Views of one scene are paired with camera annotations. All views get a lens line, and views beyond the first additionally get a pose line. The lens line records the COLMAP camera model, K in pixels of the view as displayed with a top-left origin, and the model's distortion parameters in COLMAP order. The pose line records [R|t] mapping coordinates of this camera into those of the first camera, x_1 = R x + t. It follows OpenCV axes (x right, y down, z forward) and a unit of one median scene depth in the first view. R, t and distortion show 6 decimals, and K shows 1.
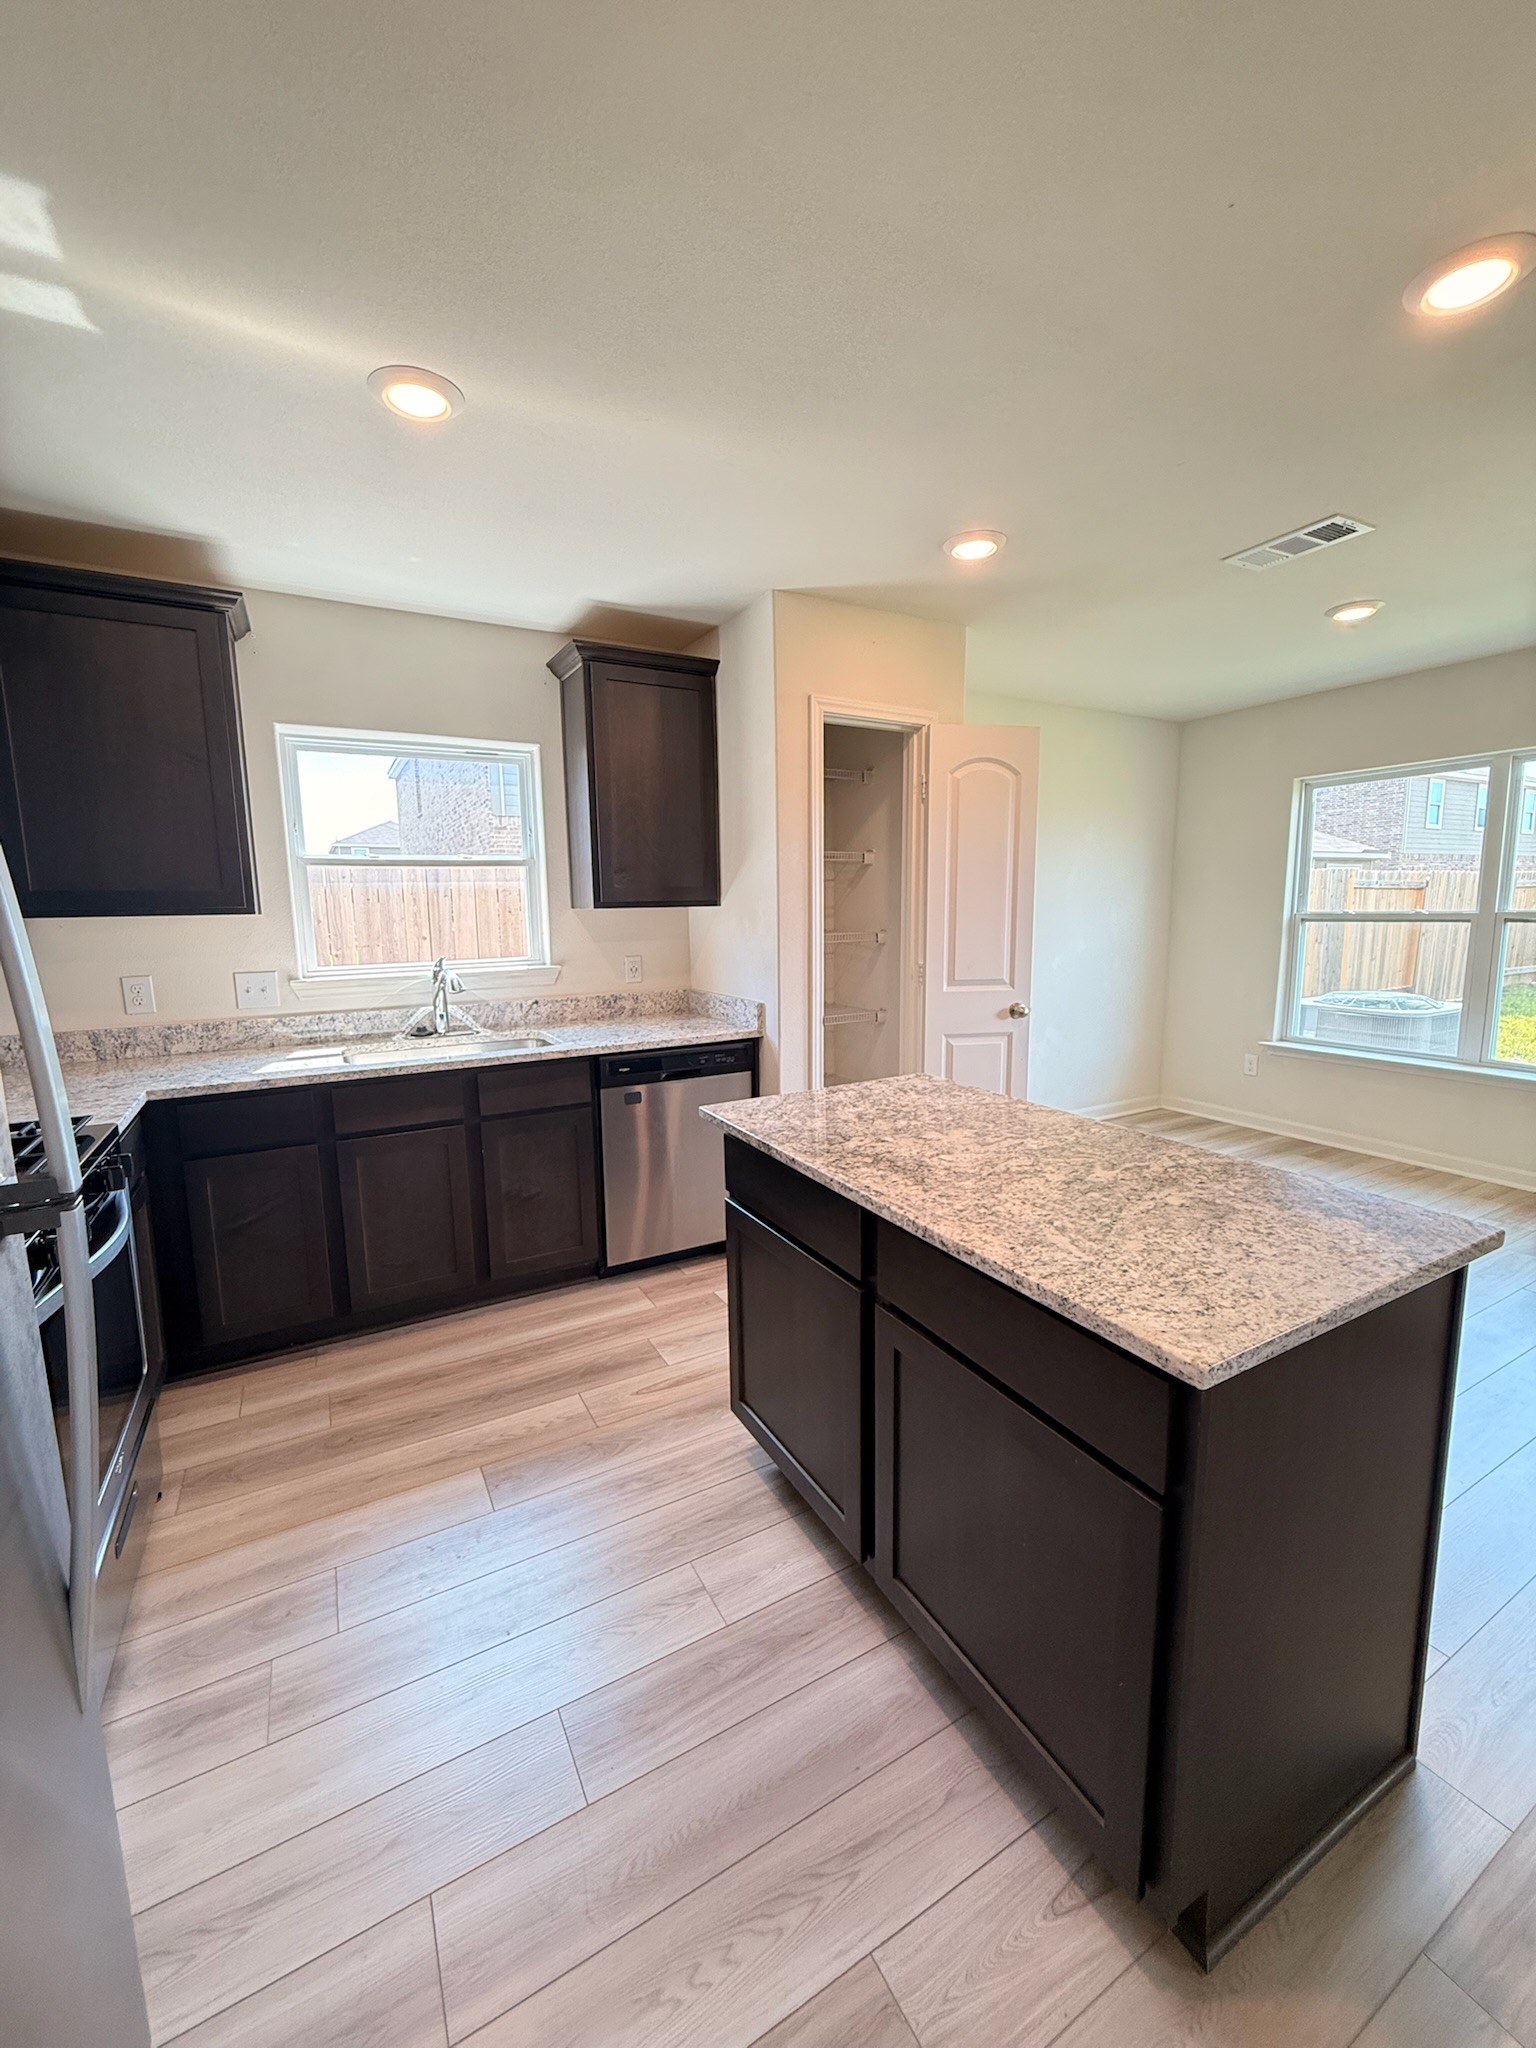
lens RADIAL K [[819.6, 0, 771.3], [0, 819.6, 1022.9], [0, 0, 1]] dist [0.001337, 0.000088]
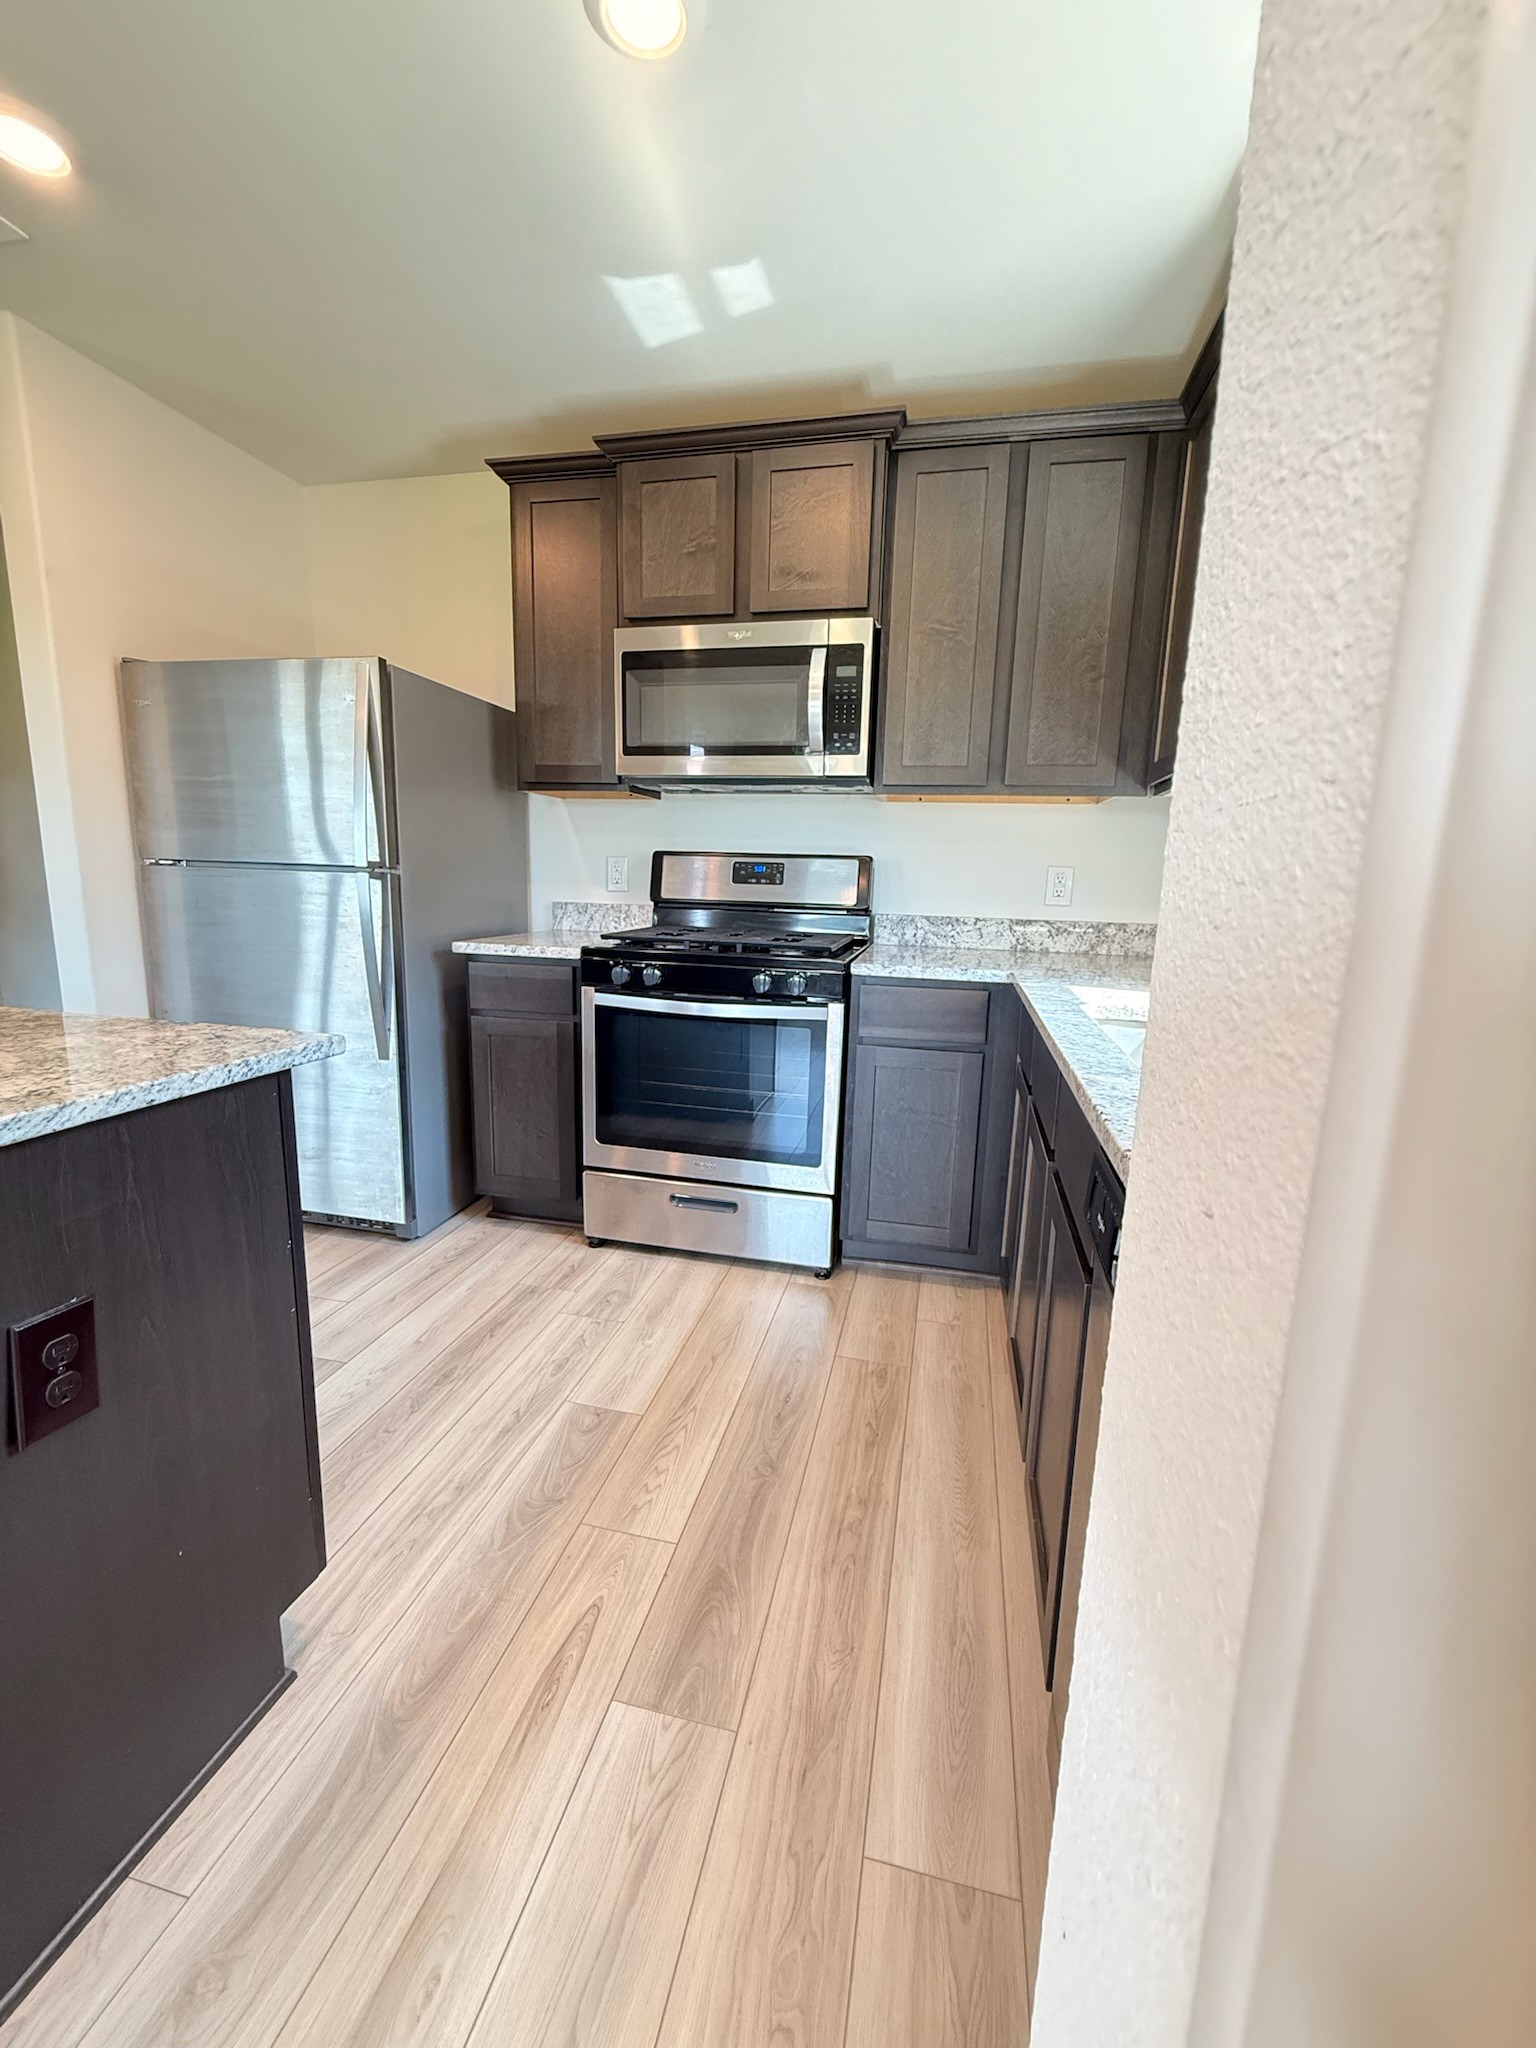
lens RADIAL K [[819.6, 0, 771.3], [0, 819.6, 1022.9], [0, 0, 1]] dist [0.001337, 0.000088]
pose [[-0.670826, 0.126932, -0.730671, 0.082230], [-0.125649, 0.951547, 0.280660, -0.065246], [0.730893, 0.280083, -0.622374, 1.012386]]
